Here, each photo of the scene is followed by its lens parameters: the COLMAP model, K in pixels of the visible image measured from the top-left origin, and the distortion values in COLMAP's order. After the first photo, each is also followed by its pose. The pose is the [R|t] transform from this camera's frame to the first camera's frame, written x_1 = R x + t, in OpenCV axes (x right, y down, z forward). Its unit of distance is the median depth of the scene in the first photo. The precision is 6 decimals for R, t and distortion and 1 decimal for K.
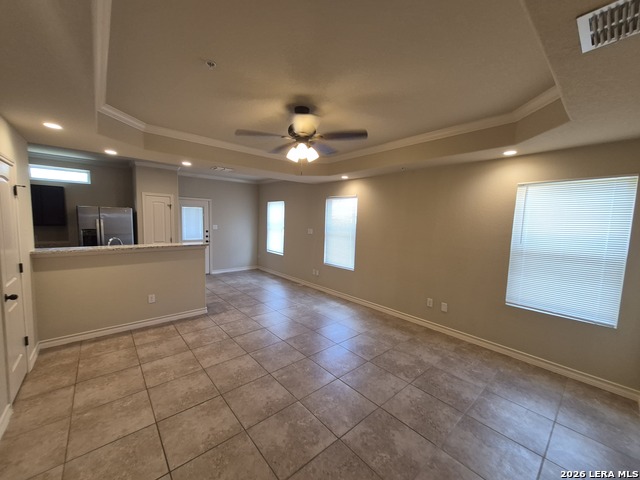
lens RADIAL K [[252.7, 0, 319.2], [0, 252.7, 239.6], [0, 0, 1]] dist [0.010556, -0.001266]
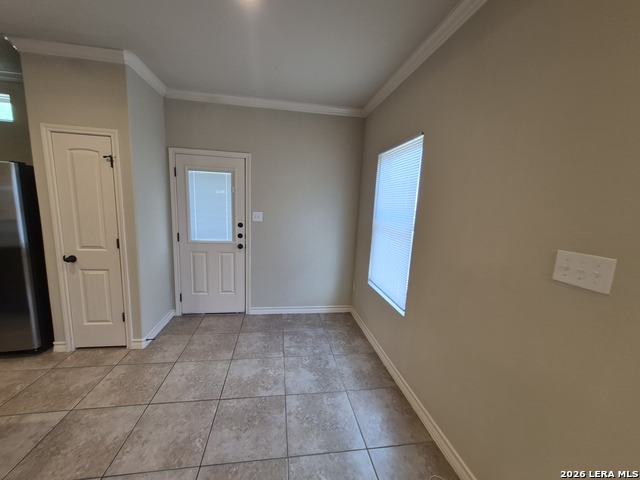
lens RADIAL K [[252.7, 0, 318.2], [0, 252.7, 245.9], [0, 0, 1]] dist [0.010556, -0.001266]
pose [[0.841981, 0.094993, -0.531079, -0.146670], [-0.061825, 0.994881, 0.079935, -0.082735], [0.535954, -0.034470, 0.843543, 1.392521]]
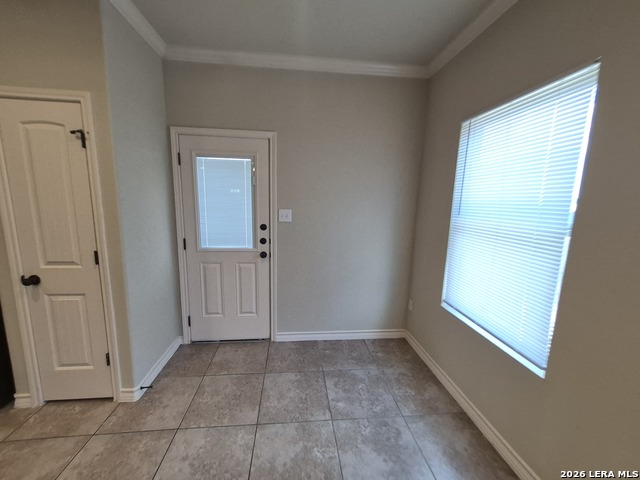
lens RADIAL K [[259.8, 0, 321.3], [0, 259.8, 244.8], [0, 0, 1]] dist [0.006169, -0.000563]
pose [[0.813850, 0.085353, -0.574772, -0.337879], [-0.045685, 0.995490, 0.083140, -0.085463], [0.579276, -0.041405, 0.814079, 1.527831]]
